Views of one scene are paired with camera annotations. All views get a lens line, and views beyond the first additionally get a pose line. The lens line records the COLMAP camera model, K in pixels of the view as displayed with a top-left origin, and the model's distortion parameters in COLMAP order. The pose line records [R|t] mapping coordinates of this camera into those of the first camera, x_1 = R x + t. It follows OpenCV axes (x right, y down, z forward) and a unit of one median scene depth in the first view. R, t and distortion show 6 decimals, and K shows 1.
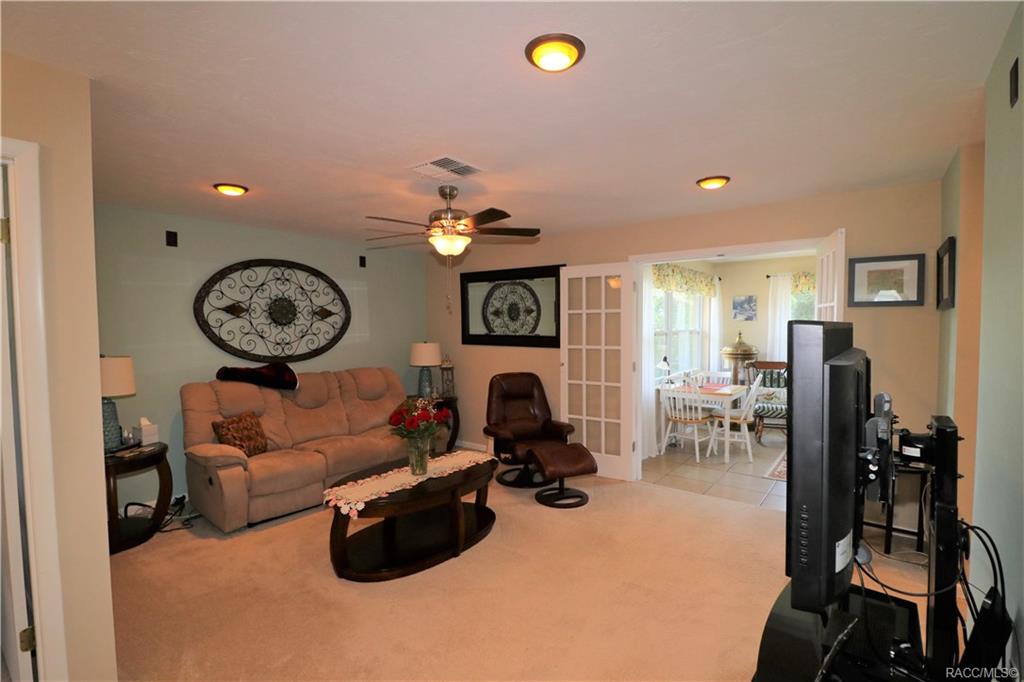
lens RADIAL K [[472.4, 0, 509.1], [0, 472.4, 345.3], [0, 0, 1]] dist [-0.000485, -0.012931]
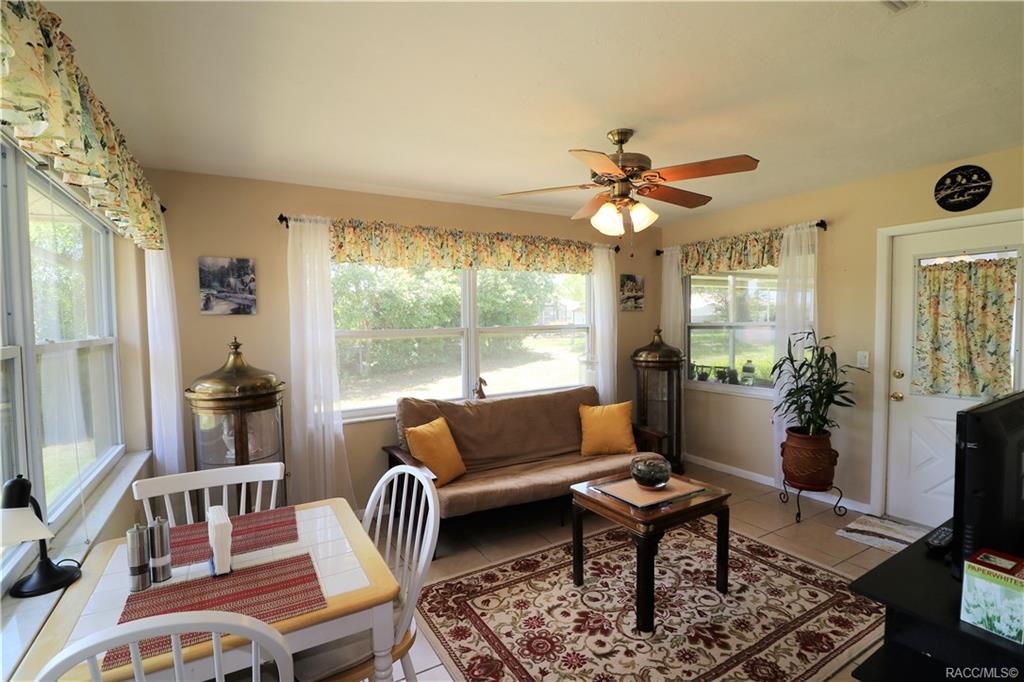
lens RADIAL K [[472.4, 0, 509.1], [0, 472.4, 345.3], [0, 0, 1]] dist [-0.000485, -0.012931]
pose [[0.367658, -0.048273, 0.928707, 0.283754], [0.056237, 0.997978, 0.029610, -0.033795], [-0.928259, 0.041342, 0.369630, 0.909883]]
